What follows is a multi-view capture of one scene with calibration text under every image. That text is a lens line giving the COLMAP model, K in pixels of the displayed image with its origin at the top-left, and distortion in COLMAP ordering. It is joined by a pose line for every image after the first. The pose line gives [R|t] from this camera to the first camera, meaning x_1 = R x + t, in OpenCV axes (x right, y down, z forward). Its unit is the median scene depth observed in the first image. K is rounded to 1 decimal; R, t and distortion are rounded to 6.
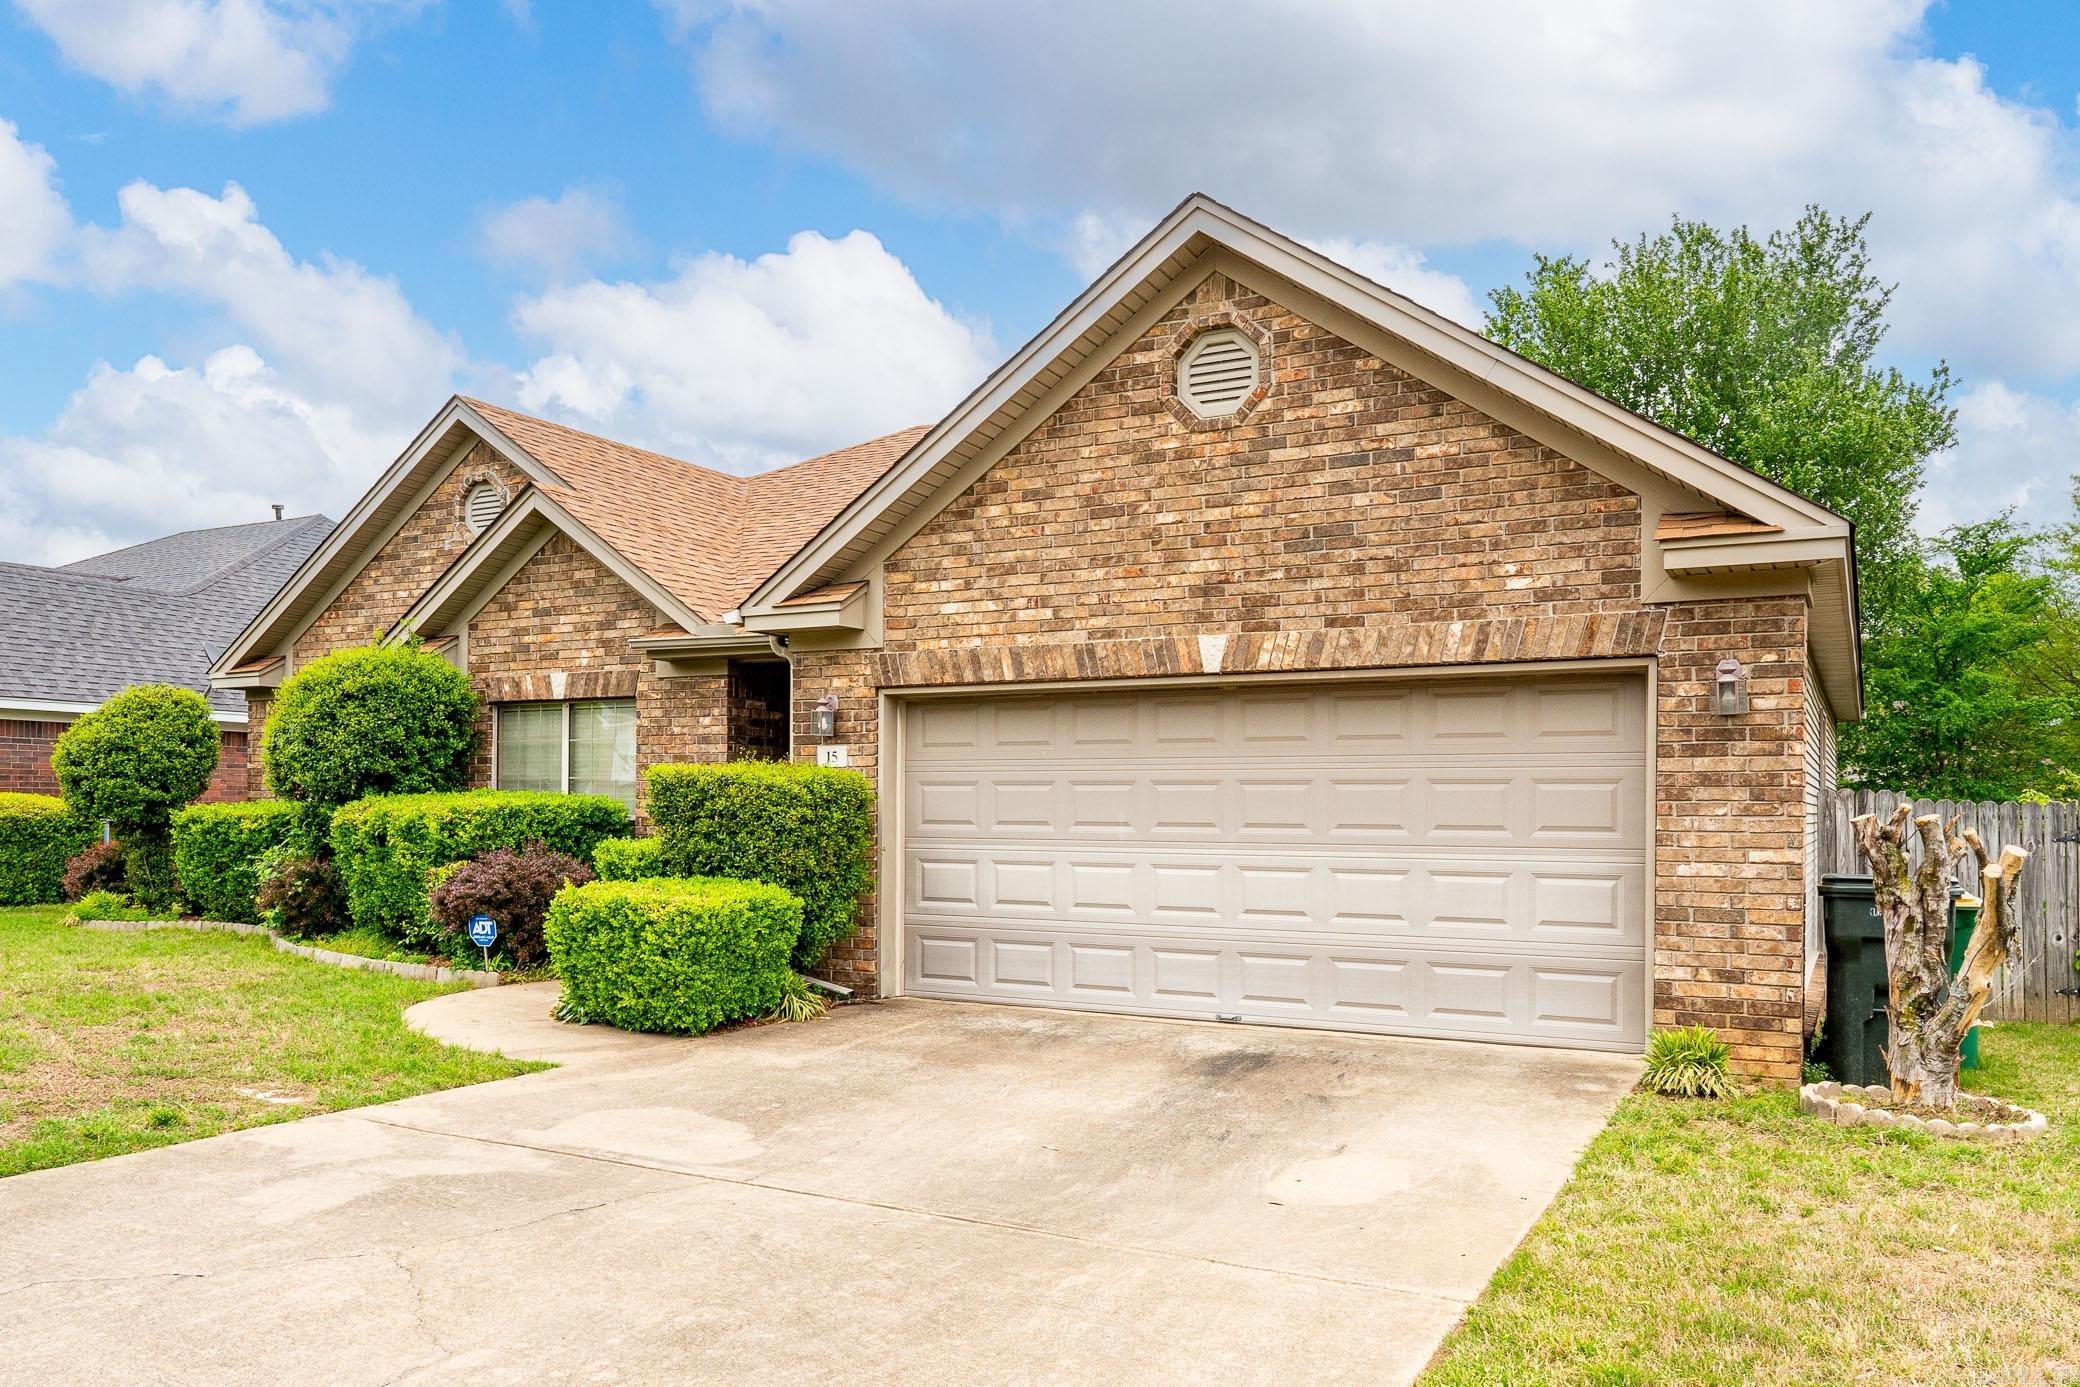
lens RADIAL K [[1055.5, 0, 1039.8], [0, 1055.5, 684.5], [0, 0, 1]] dist [-0.005216, -0.000619]
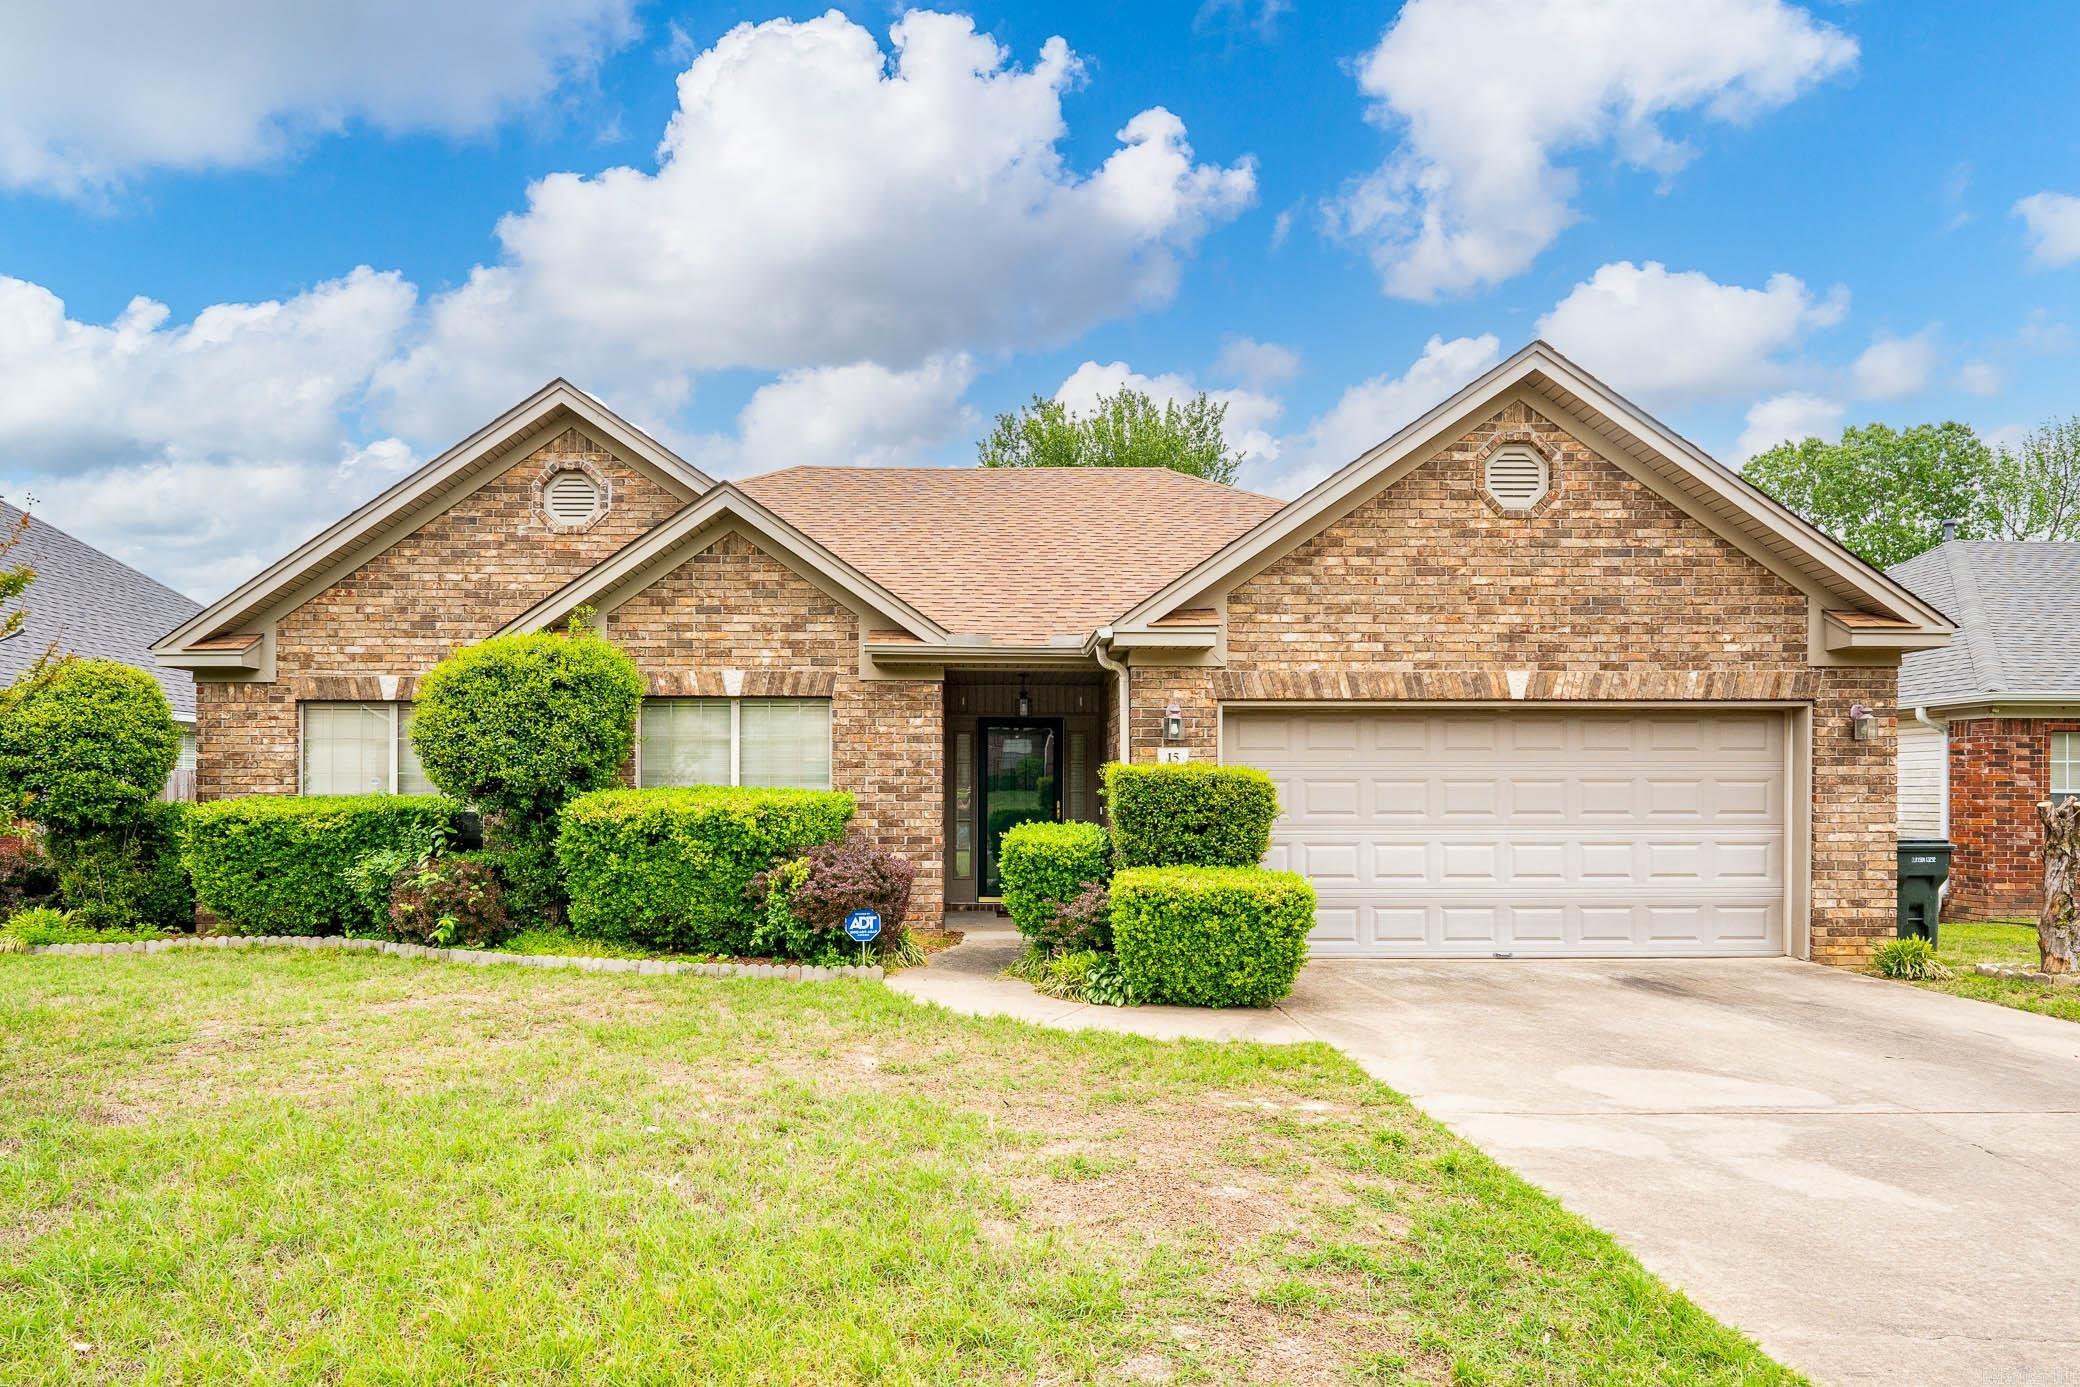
lens RADIAL K [[832.3, 0, 1035.1], [0, 832.3, 706.3], [0, 0, 1]] dist [-0.003525, -0.000395]
pose [[0.931586, 0.032806, 0.362038, -0.745501], [-0.036760, 0.999316, 0.004037, 0.015364], [-0.361658, -0.017069, 0.932154, 0.221438]]
